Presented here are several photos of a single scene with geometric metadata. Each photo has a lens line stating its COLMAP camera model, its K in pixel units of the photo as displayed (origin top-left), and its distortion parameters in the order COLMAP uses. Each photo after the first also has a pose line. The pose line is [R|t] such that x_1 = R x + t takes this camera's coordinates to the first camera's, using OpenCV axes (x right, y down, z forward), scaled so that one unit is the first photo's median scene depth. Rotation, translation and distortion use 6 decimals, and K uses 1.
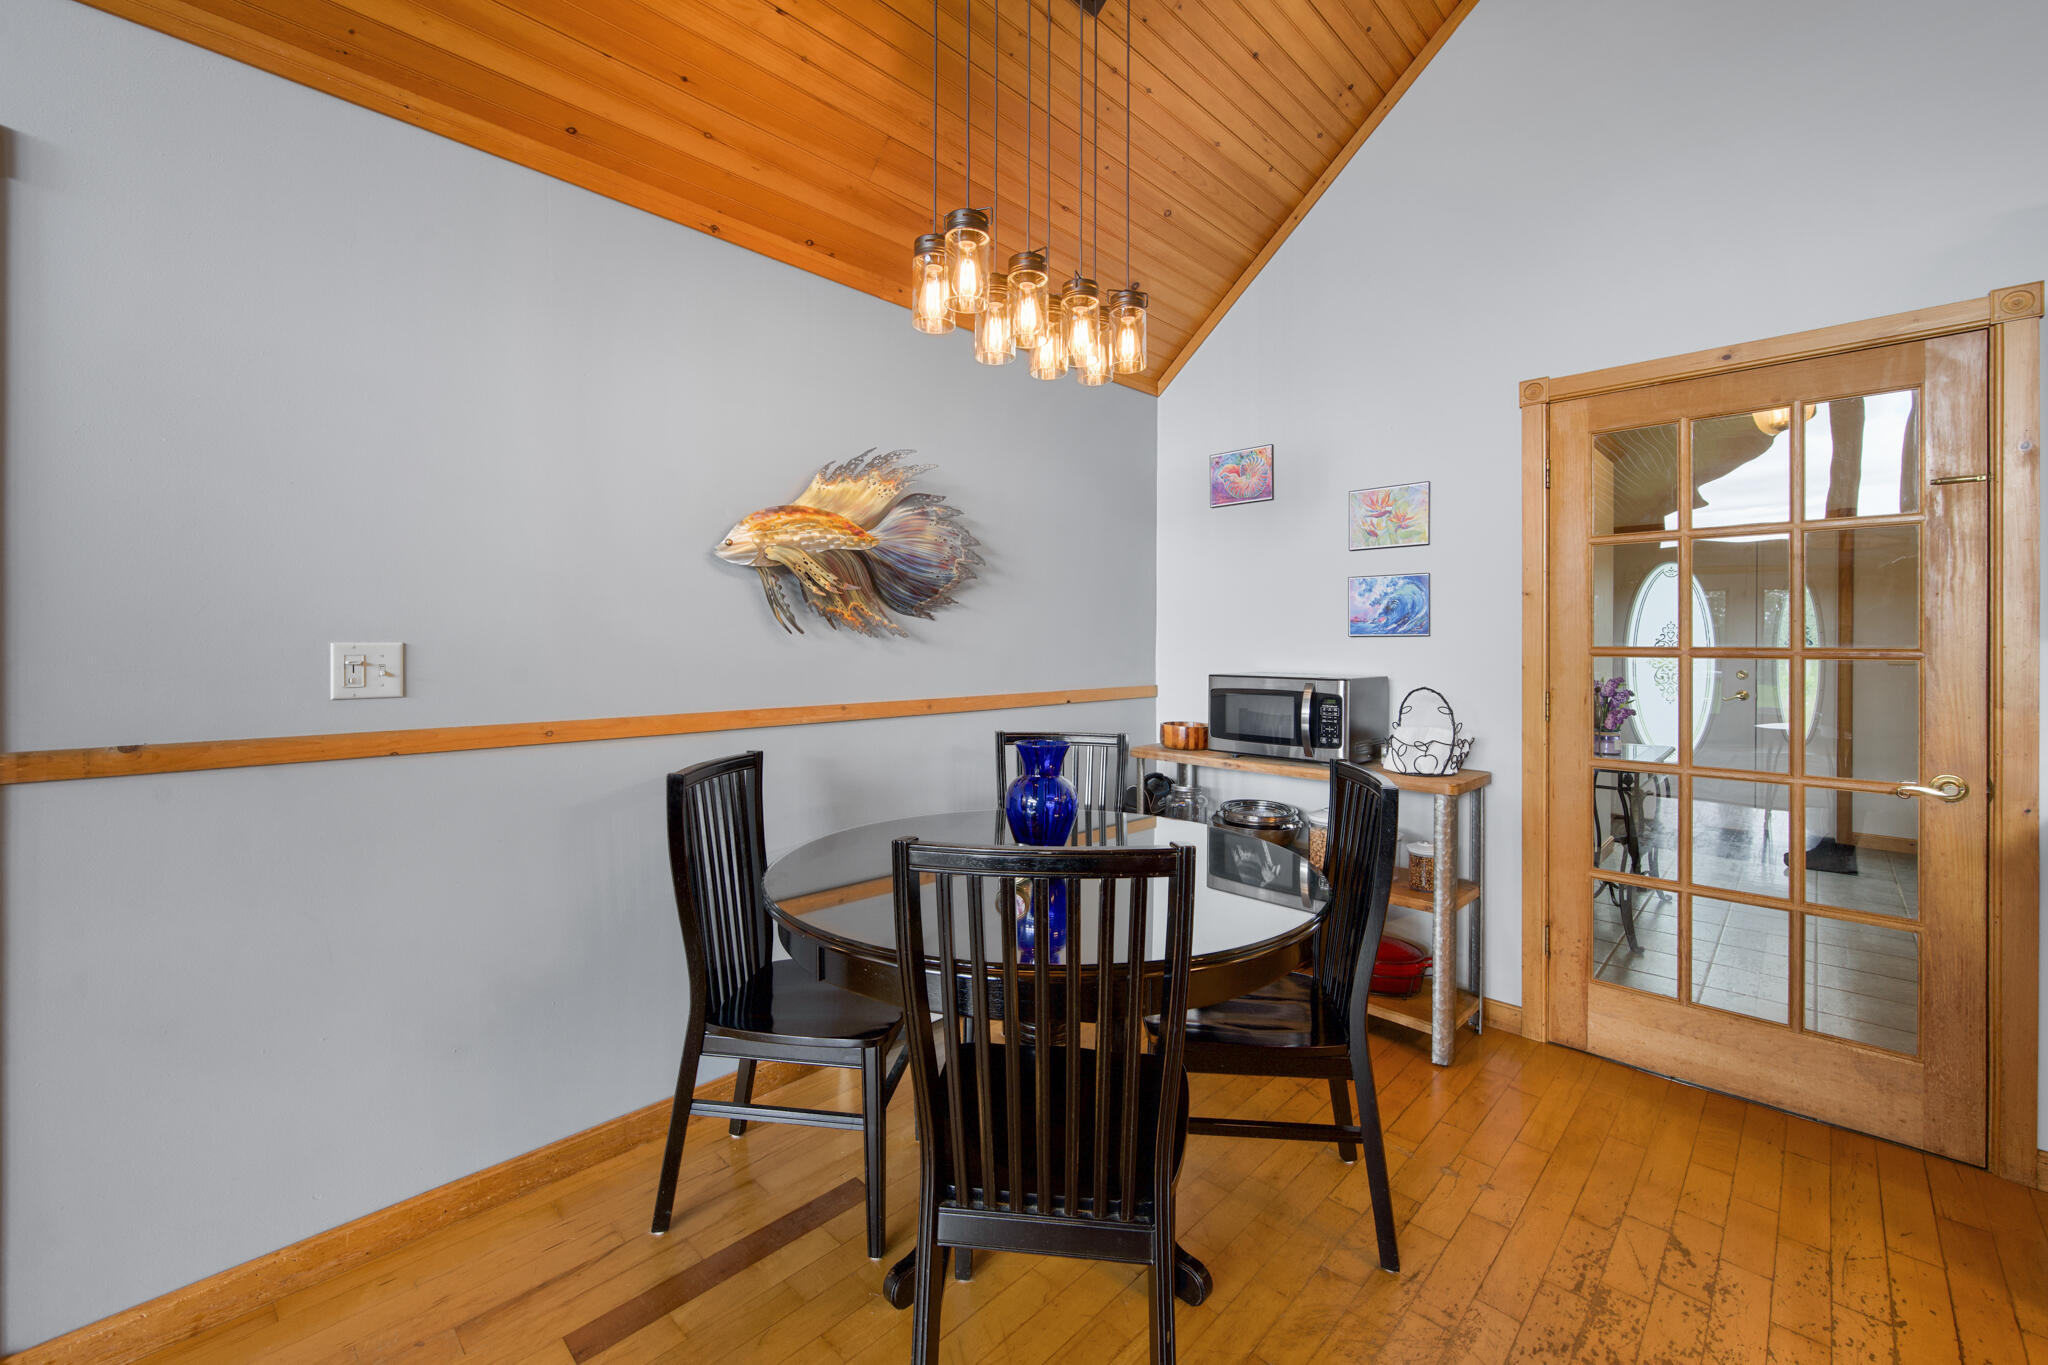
lens RADIAL K [[823.2, 0, 1028.4], [0, 823.2, 644.8], [0, 0, 1]] dist [-0.000557, 0.000017]
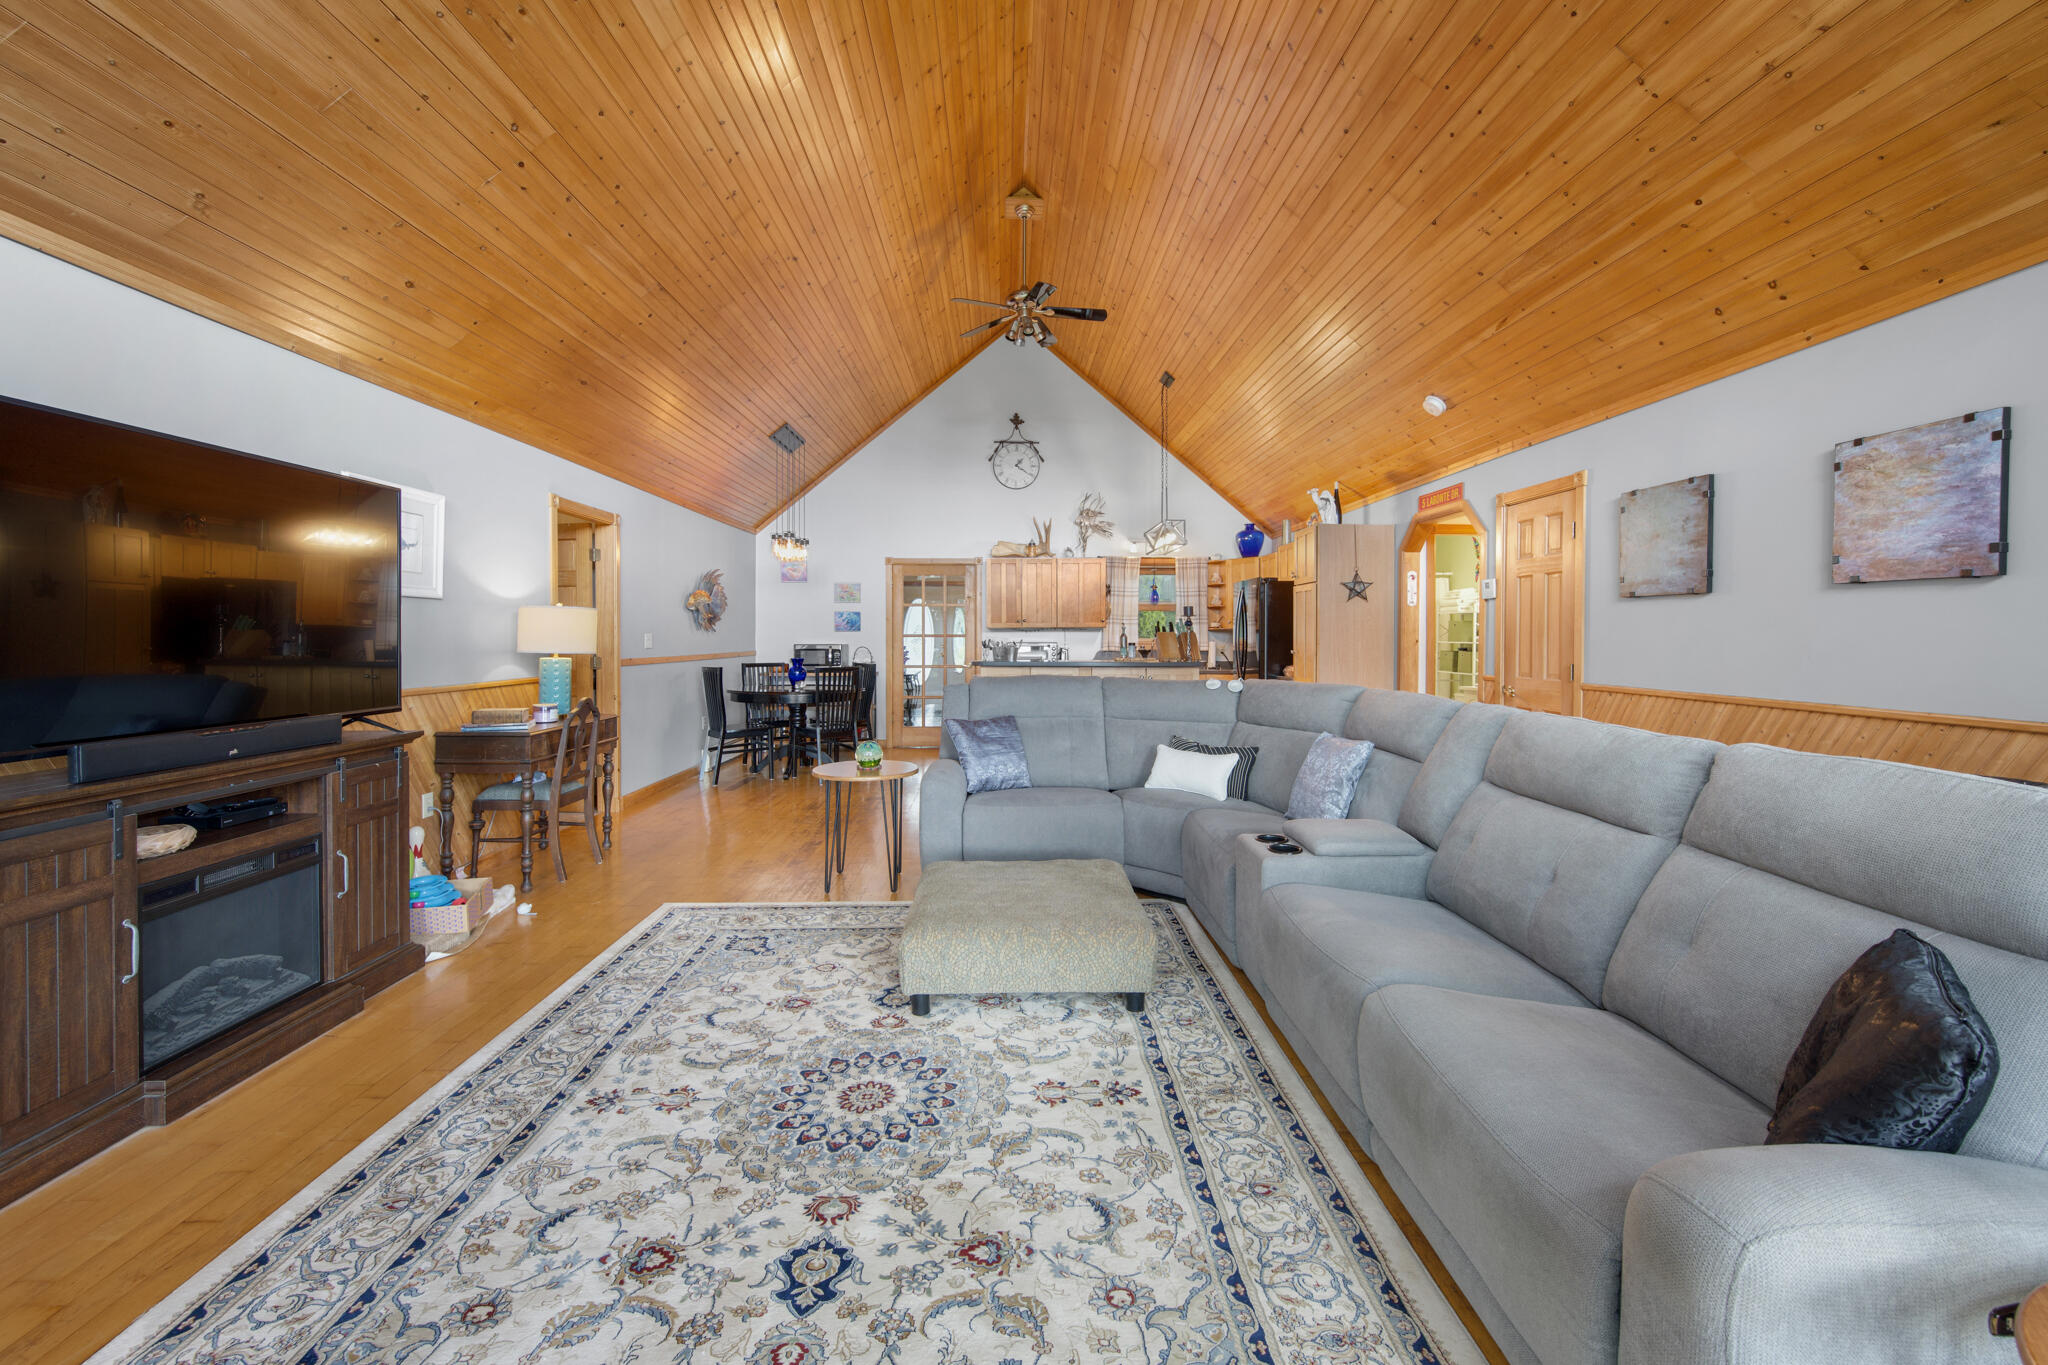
lens RADIAL K [[821.0, 0, 1034.7], [0, 821.0, 635.4], [0, 0, 1]] dist [-0.000273, 0.000145]
pose [[0.691664, -0.003800, 0.722209, -1.400065], [0.004304, 0.999990, 0.001139, 0.004510], [-0.722207, 0.002321, 0.691673, -1.759865]]
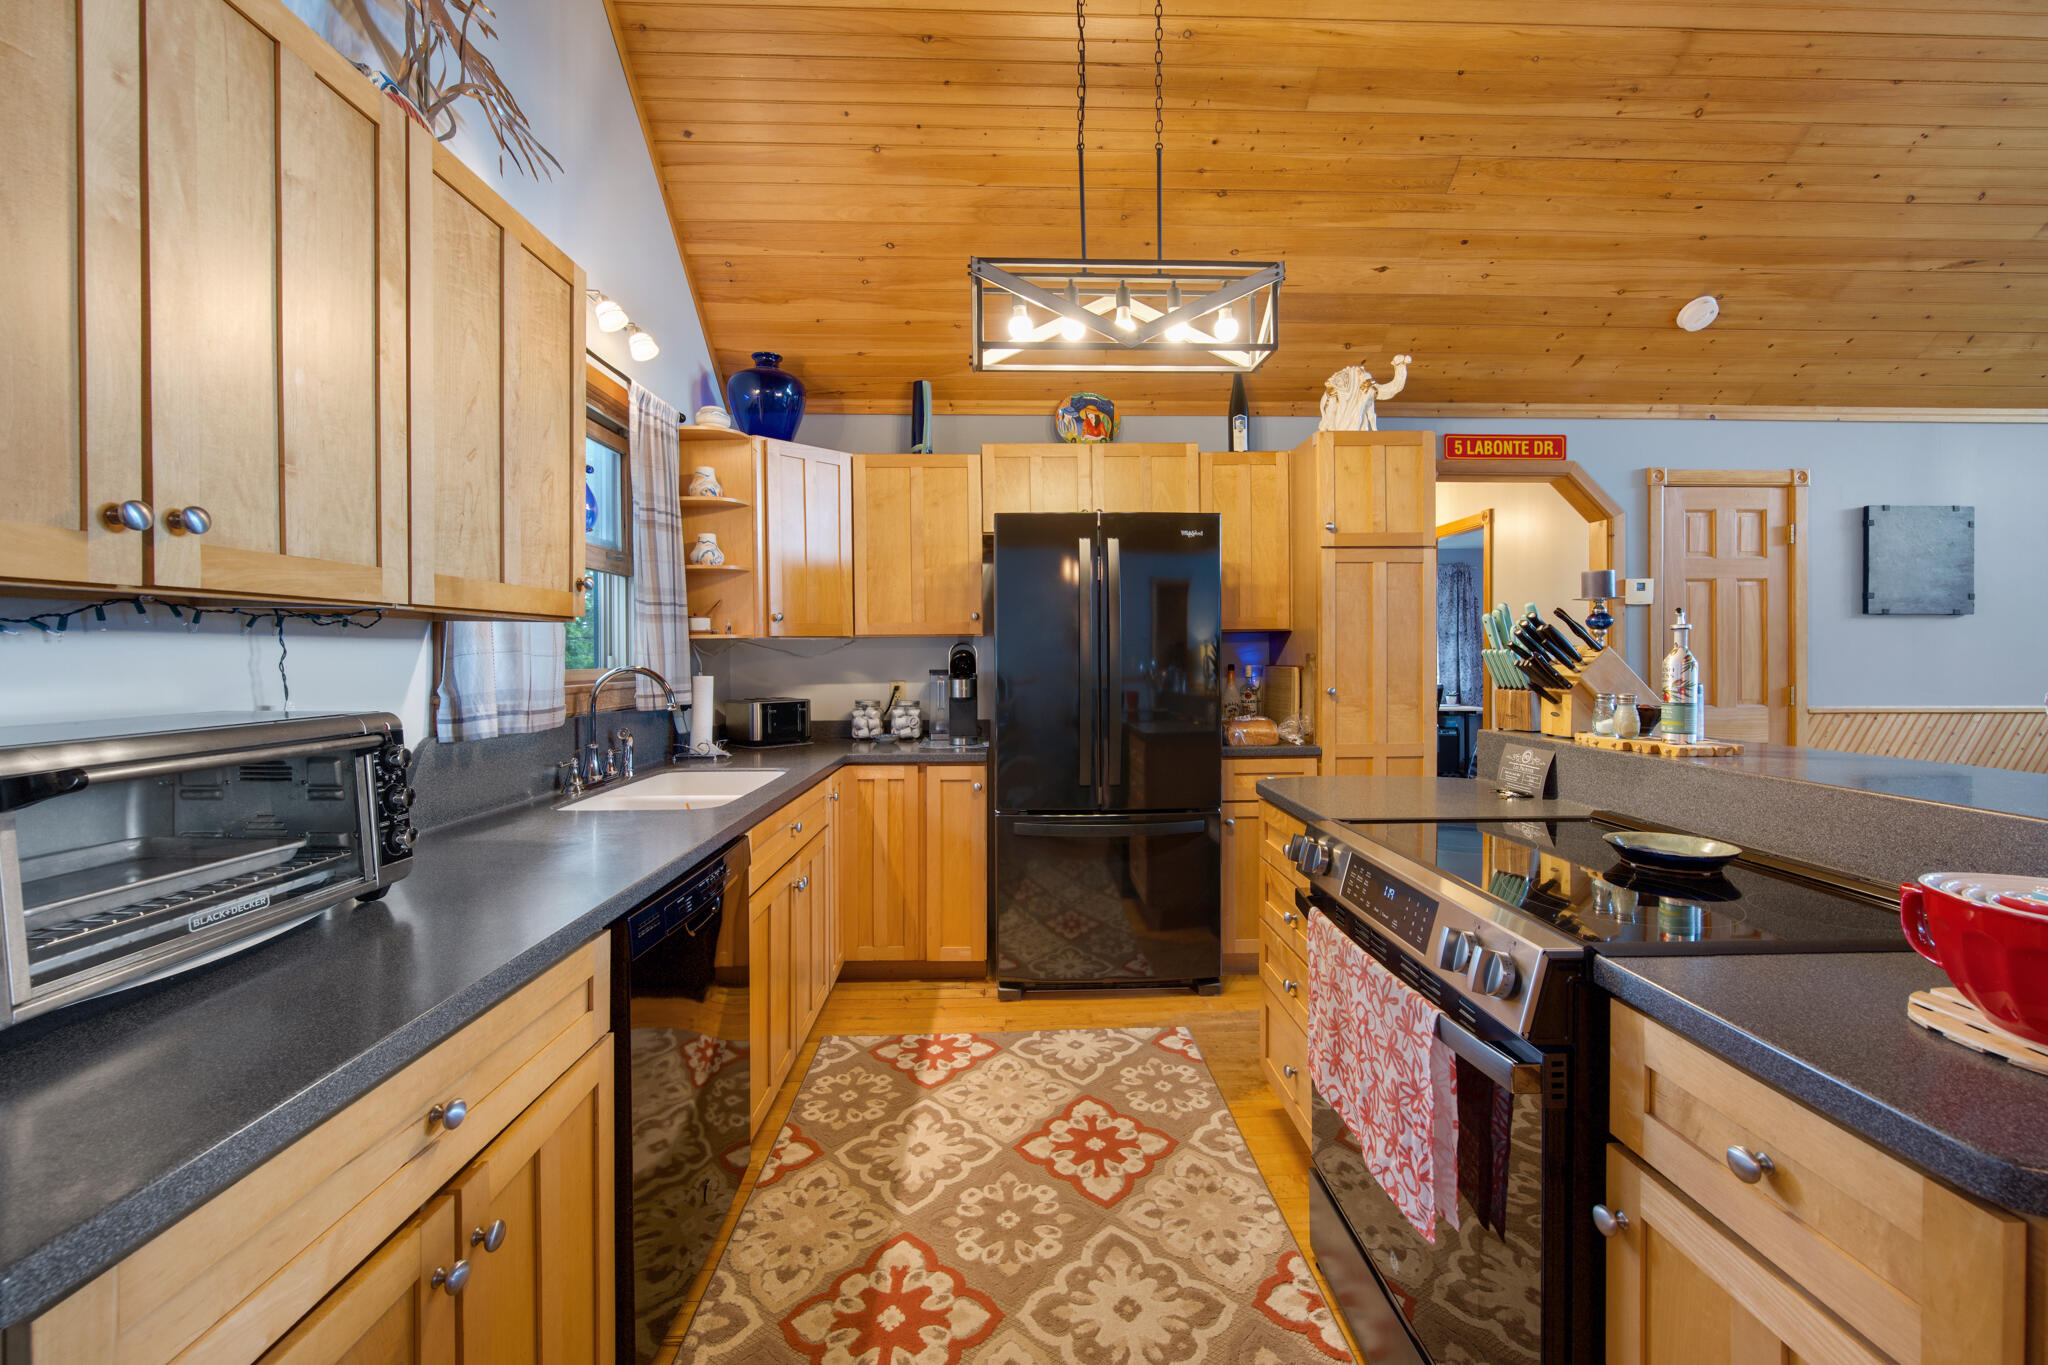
lens RADIAL K [[819.9, 0, 1033.9], [0, 819.9, 667.3], [0, 0, 1]] dist [-0.001457, -0.000039]
pose [[-0.717813, -0.015363, 0.696066, 0.425235], [0.001056, 0.999731, 0.023154, 0.000155], [-0.696235, 0.017355, -0.717604, 0.492816]]
